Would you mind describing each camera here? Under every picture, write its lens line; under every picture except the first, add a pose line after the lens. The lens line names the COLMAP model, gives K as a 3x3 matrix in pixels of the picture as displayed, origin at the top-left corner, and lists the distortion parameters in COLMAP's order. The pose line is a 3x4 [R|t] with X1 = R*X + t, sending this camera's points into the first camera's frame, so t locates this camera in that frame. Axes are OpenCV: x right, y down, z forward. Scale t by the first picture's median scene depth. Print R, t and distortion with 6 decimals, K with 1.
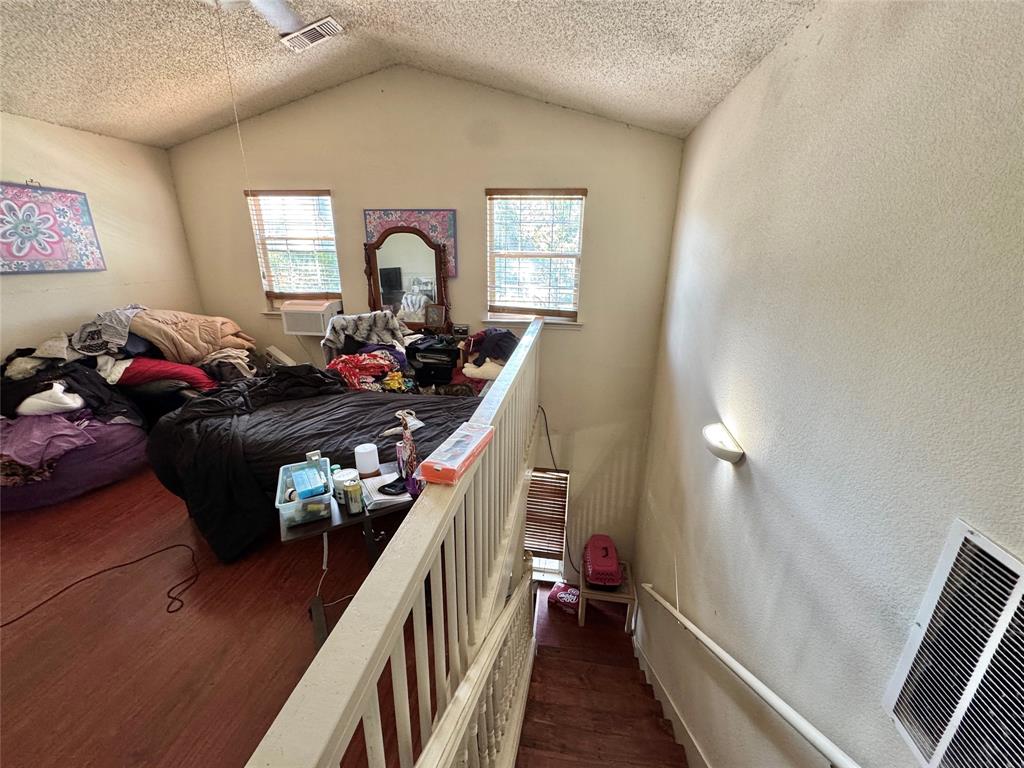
lens RADIAL K [[408.4, 0, 514.3], [0, 408.4, 383.5], [0, 0, 1]] dist [-0.001783, 0.000080]
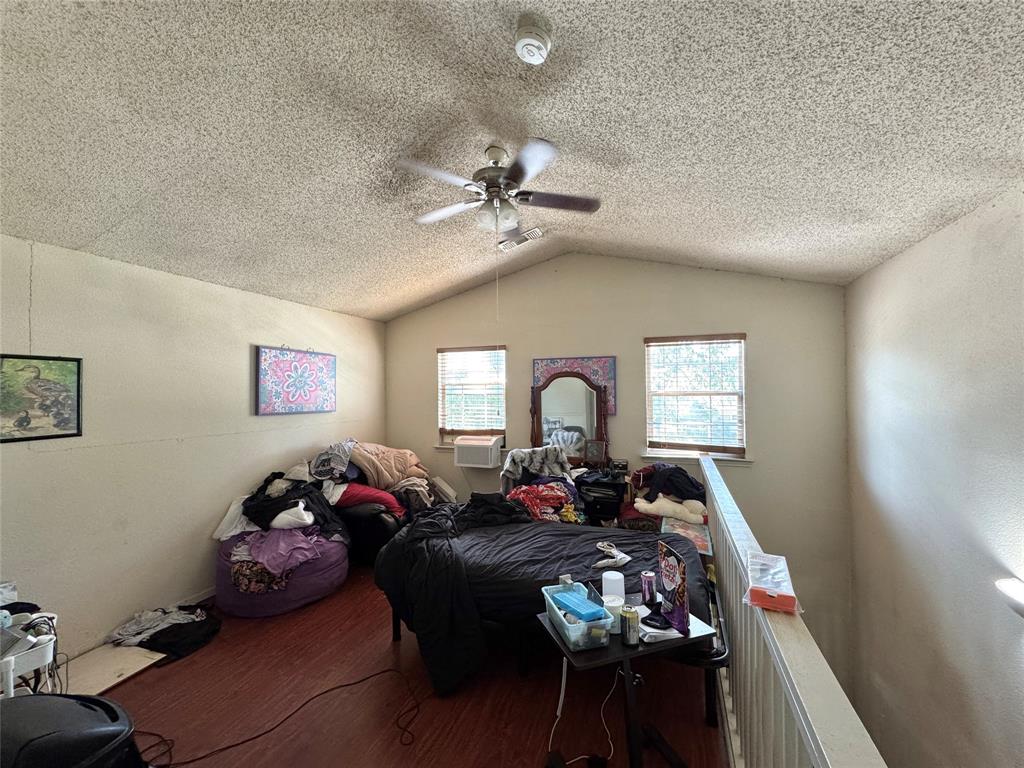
lens RADIAL K [[408.4, 0, 514.3], [0, 408.4, 383.5], [0, 0, 1]] dist [-0.001783, 0.000080]
pose [[0.976115, -0.024741, -0.215843, -0.215676], [-0.048247, 0.944001, -0.326397, 0.029626], [0.211831, 0.329015, 0.920259, -0.080649]]
